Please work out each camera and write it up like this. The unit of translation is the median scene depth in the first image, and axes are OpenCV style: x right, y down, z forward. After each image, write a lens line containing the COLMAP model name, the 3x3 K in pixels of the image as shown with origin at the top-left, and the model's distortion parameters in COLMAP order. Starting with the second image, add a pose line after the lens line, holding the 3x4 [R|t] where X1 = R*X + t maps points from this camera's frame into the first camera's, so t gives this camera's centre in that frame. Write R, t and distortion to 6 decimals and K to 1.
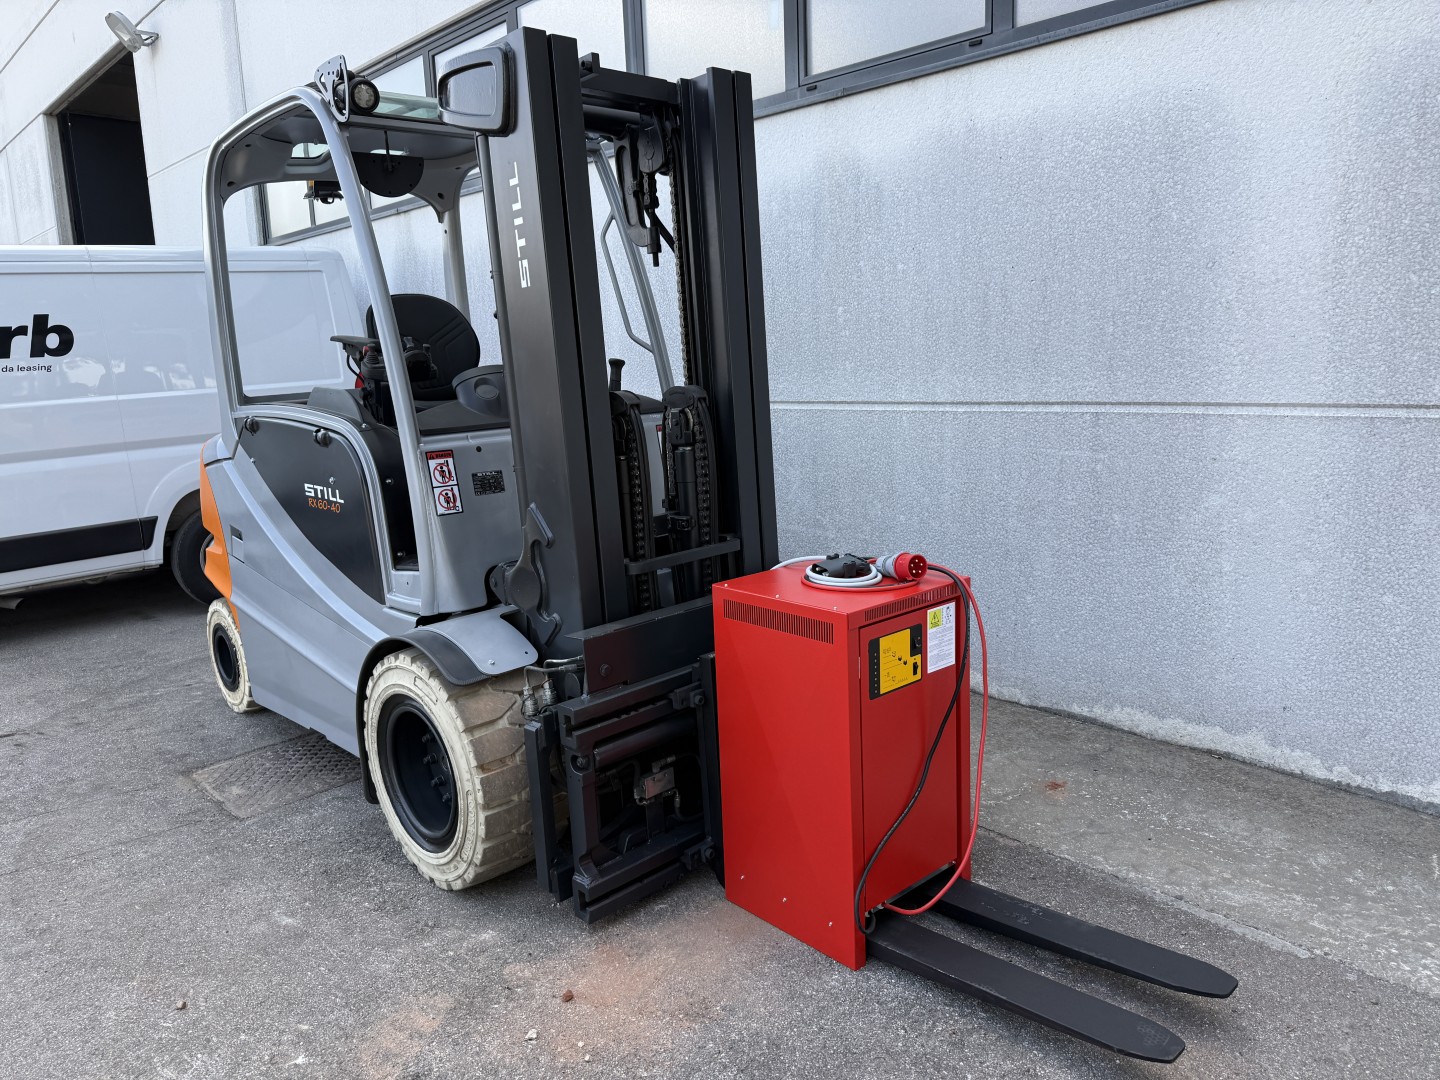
lens RADIAL K [[1020.2, 0, 724.8], [0, 1020.2, 546.5], [0, 0, 1]] dist [0.029831, -0.033804]
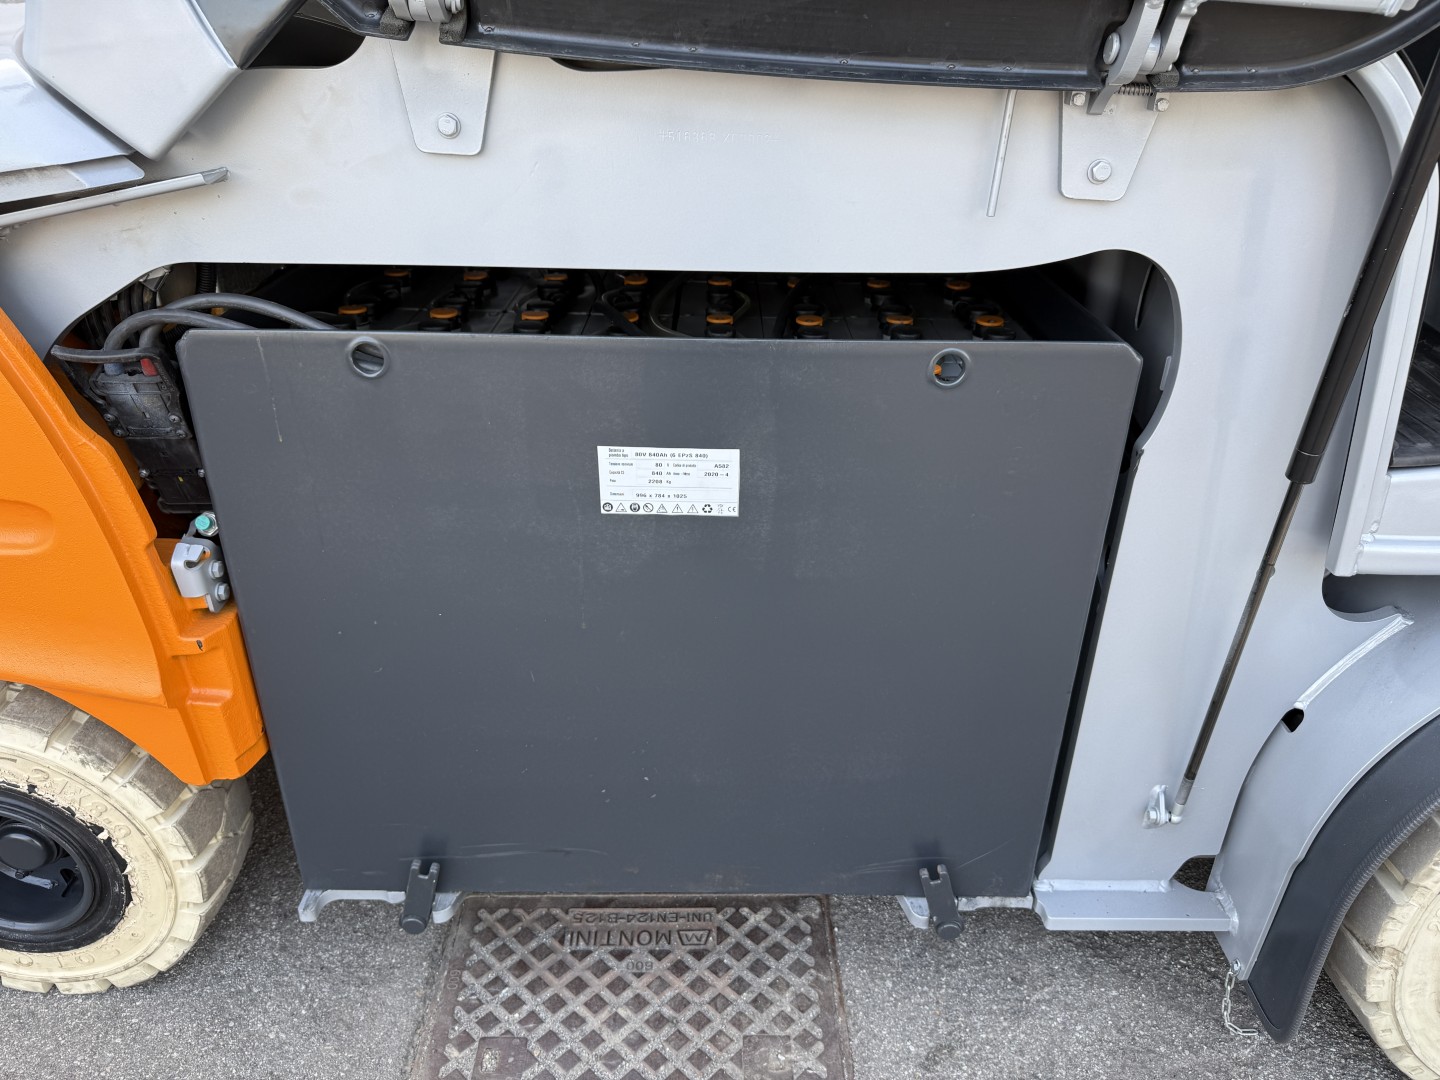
lens RADIAL K [[1020.2, 0, 722.7], [0, 1020.2, 545.2], [0, 0, 1]] dist [0.029831, -0.033804]
pose [[0.693789, -0.282802, 0.662329, -0.671325], [0.085090, 0.945421, 0.314545, -0.077206], [-0.715134, -0.161870, 0.679986, 0.863059]]
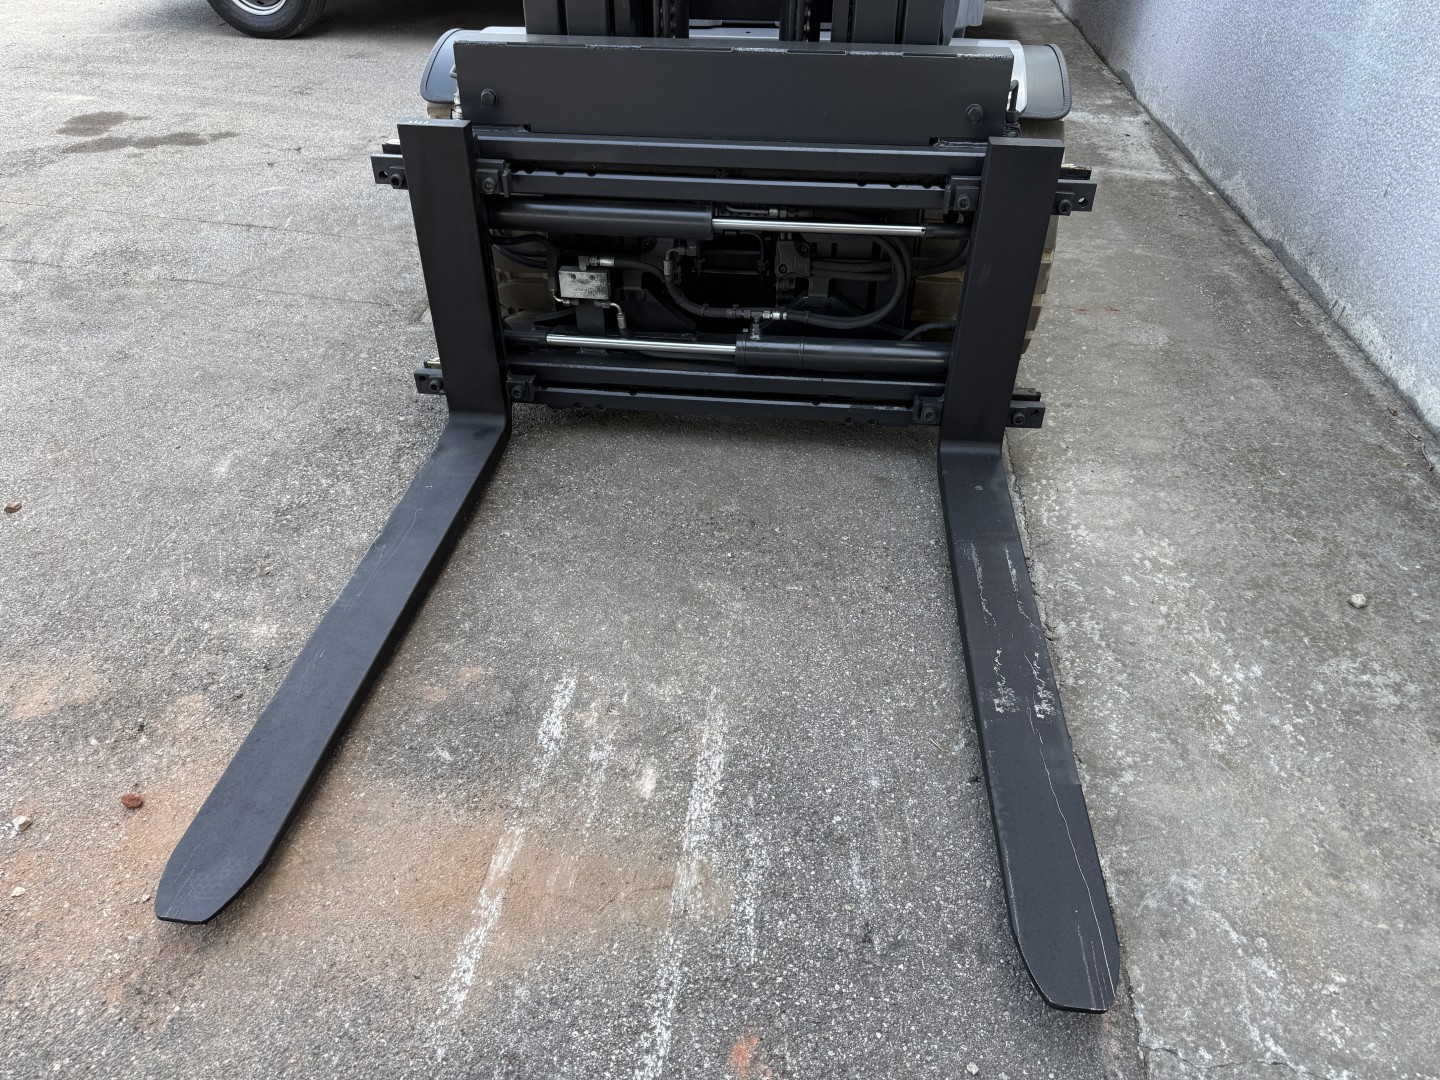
lens RADIAL K [[1020.2, 0, 722.0], [0, 1020.2, 533.8], [0, 0, 1]] dist [0.029831, -0.033804]
pose [[0.646746, 0.497242, -0.578334, 0.243728], [-0.193357, 0.840388, 0.506322, -0.051978], [0.737789, -0.215637, 0.639663, 0.632412]]
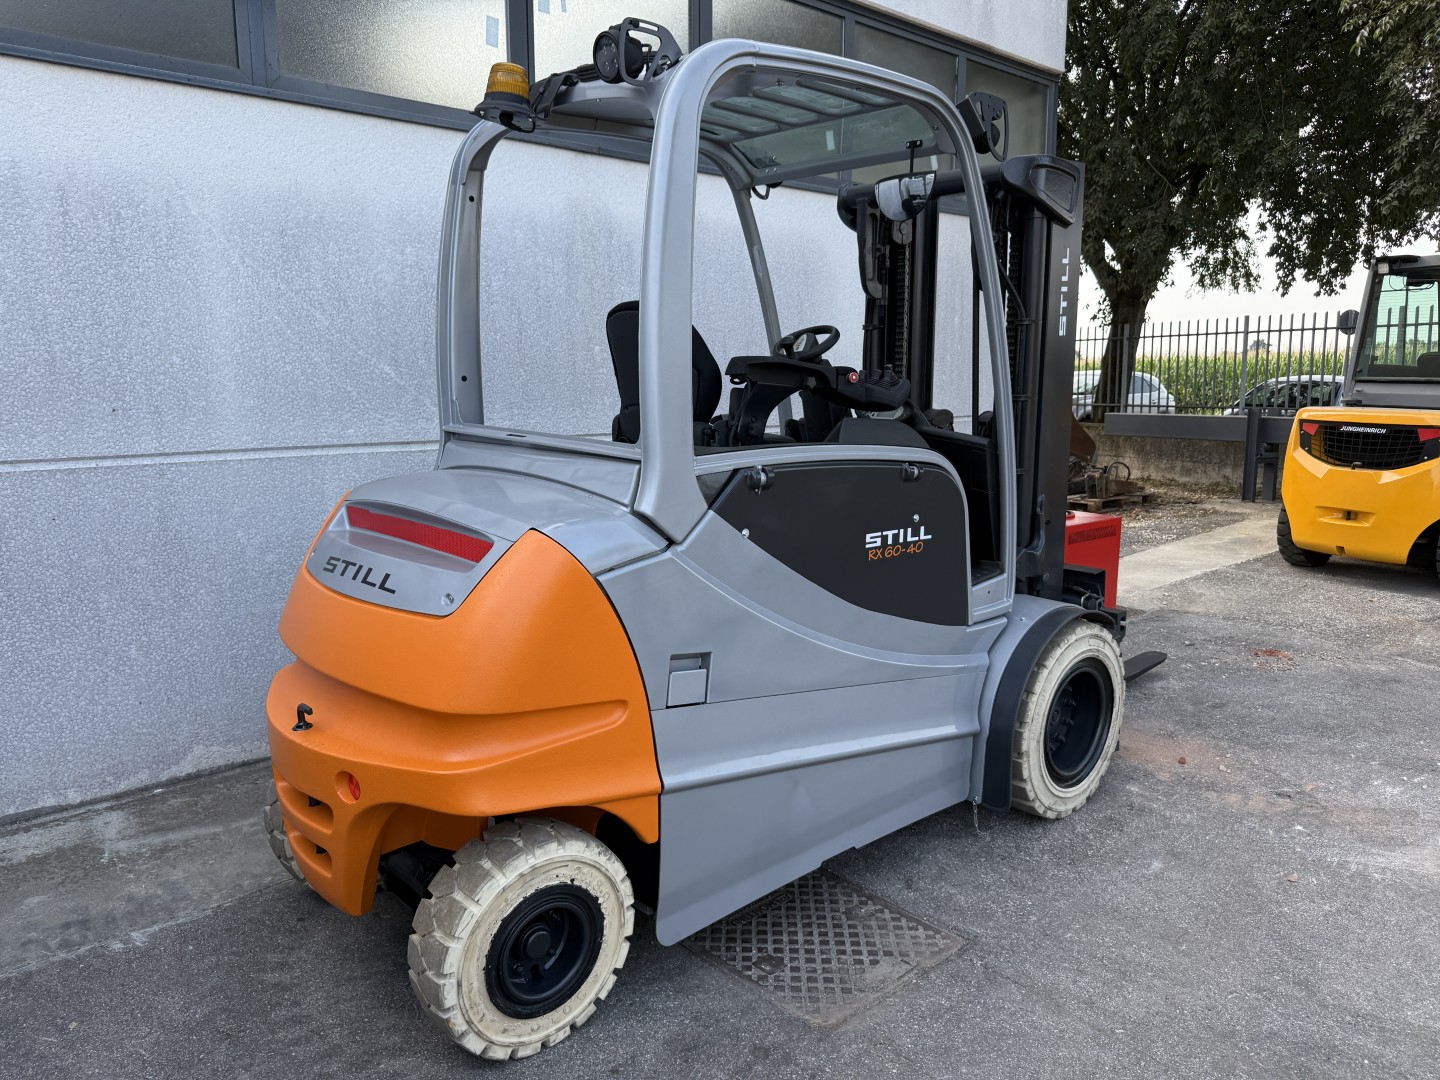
lens RADIAL K [[1020.2, 0, 721.7], [0, 1020.2, 539.1], [0, 0, 1]] dist [0.029831, -0.033804]
pose [[0.038642, -0.128210, 0.990994, -1.269719], [0.185666, 0.975387, 0.118951, -0.183375], [-0.981853, 0.179397, 0.061495, 1.103757]]
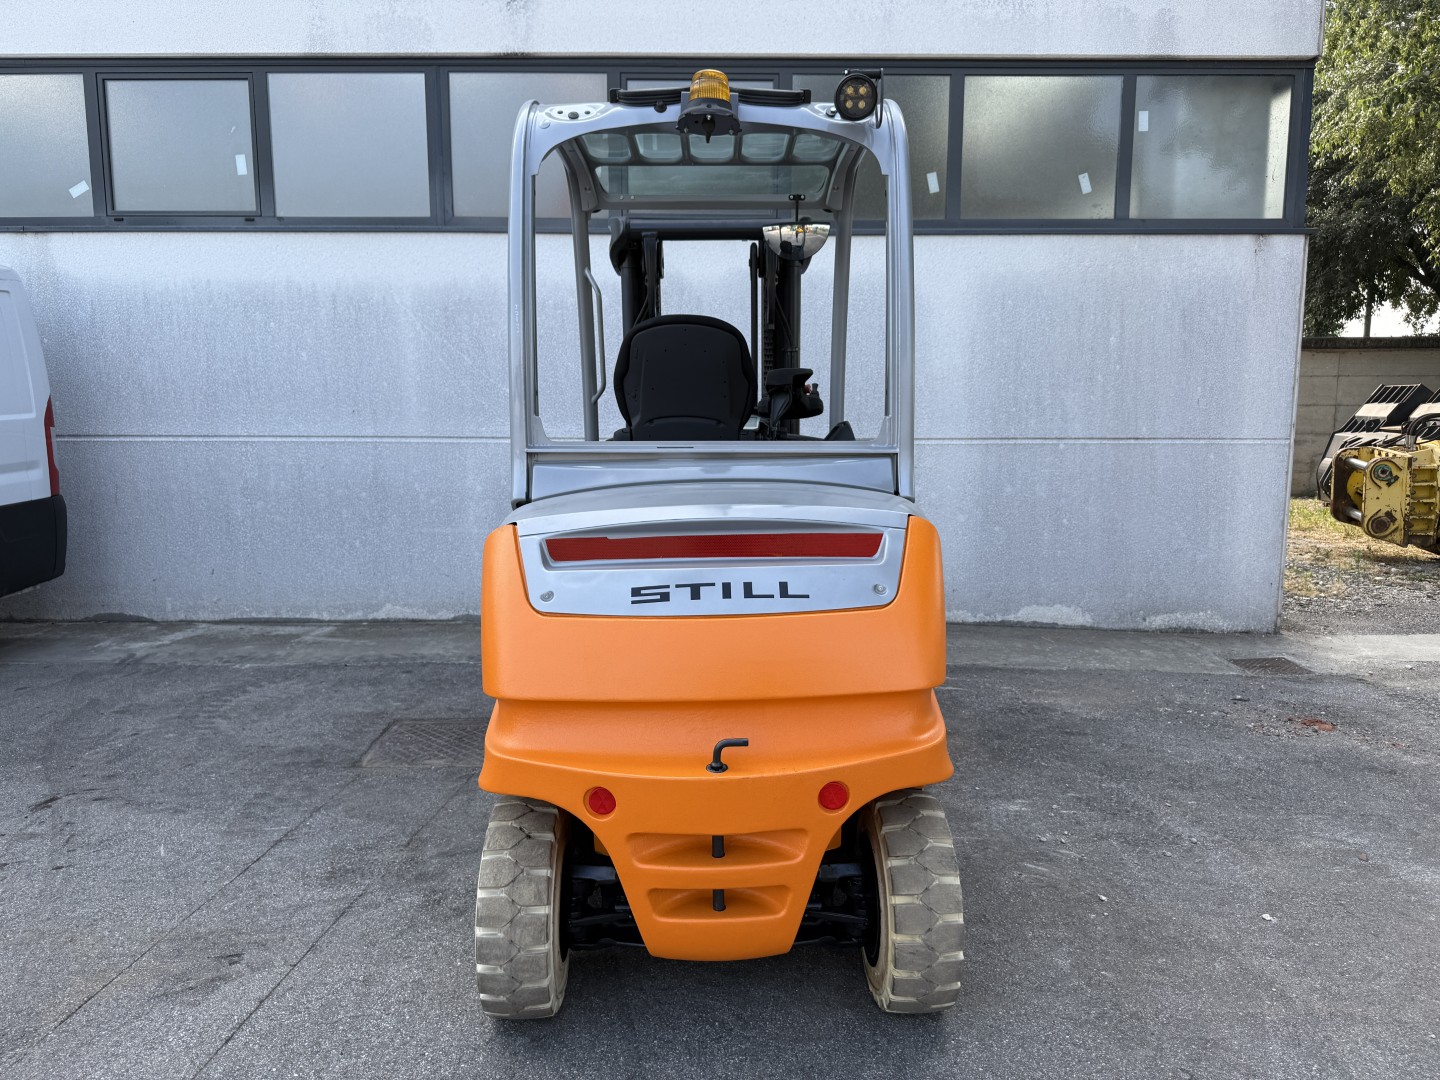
lens RADIAL K [[1020.2, 0, 725.7], [0, 1020.2, 543.4], [0, 0, 1]] dist [0.029831, -0.033804]
pose [[0.693421, -0.062308, 0.717834, -1.160217], [0.107642, 0.994032, -0.017699, 0.054022], [-0.712447, 0.089541, 0.695990, -0.063618]]
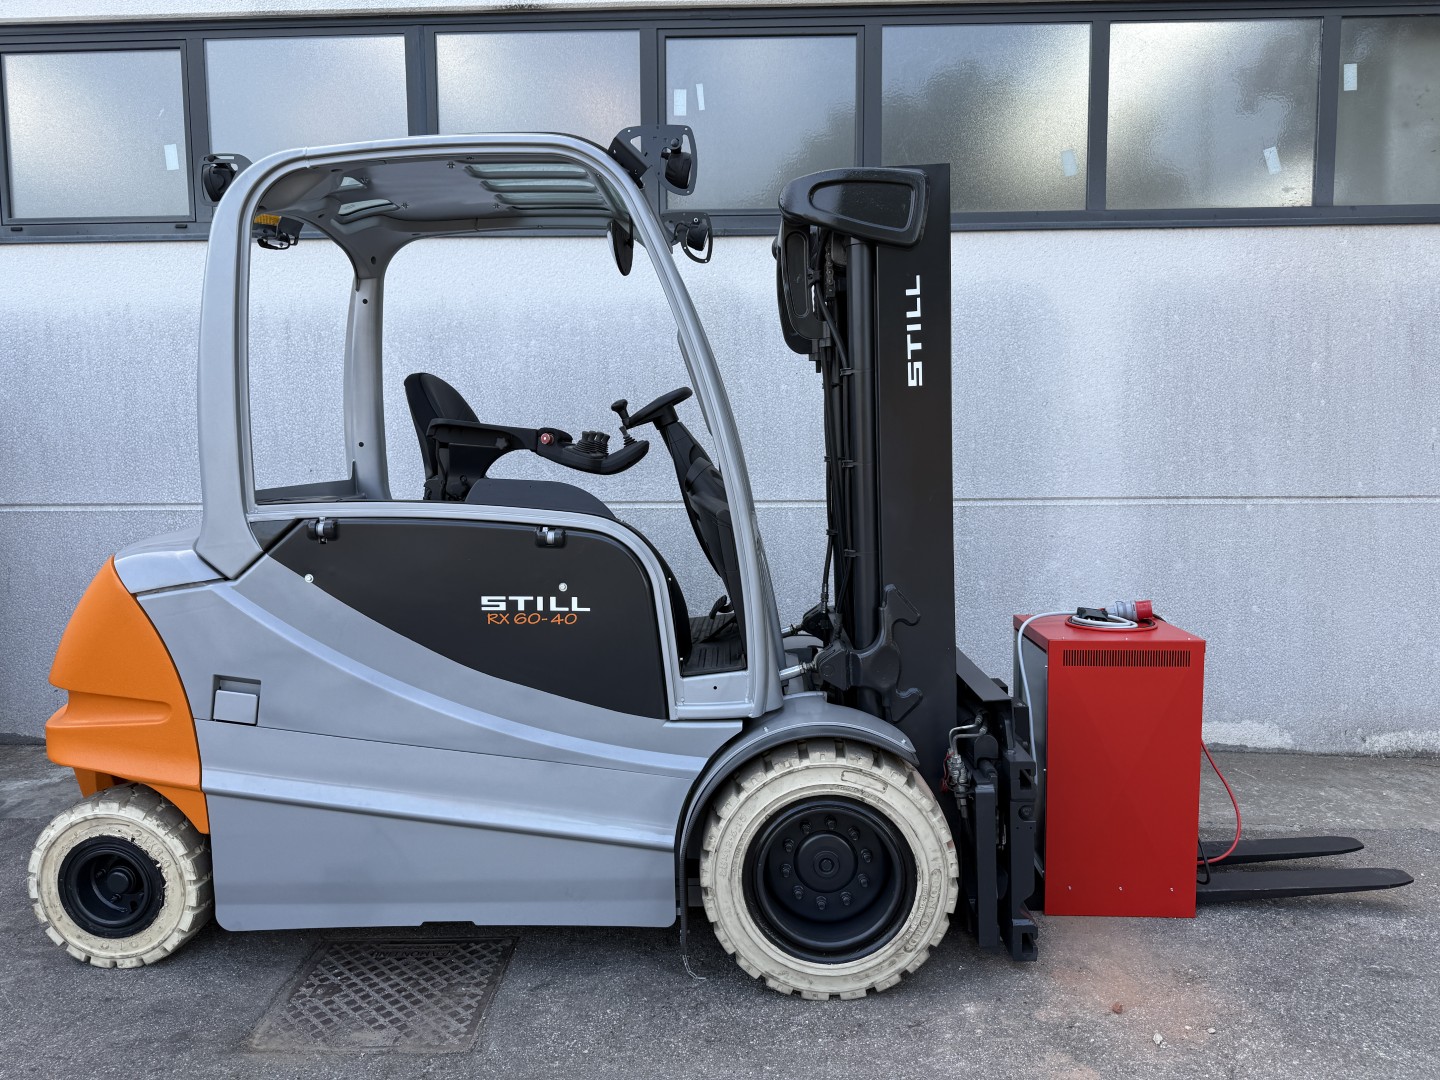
lens RADIAL K [[1020.2, 0, 721.5], [0, 1020.2, 542.3], [0, 0, 1]] dist [0.029831, -0.033804]
pose [[0.714183, -0.030419, 0.699297, -0.864372], [0.112933, 0.990974, -0.072230, -0.025370], [-0.690788, 0.130559, 0.711172, 0.302114]]
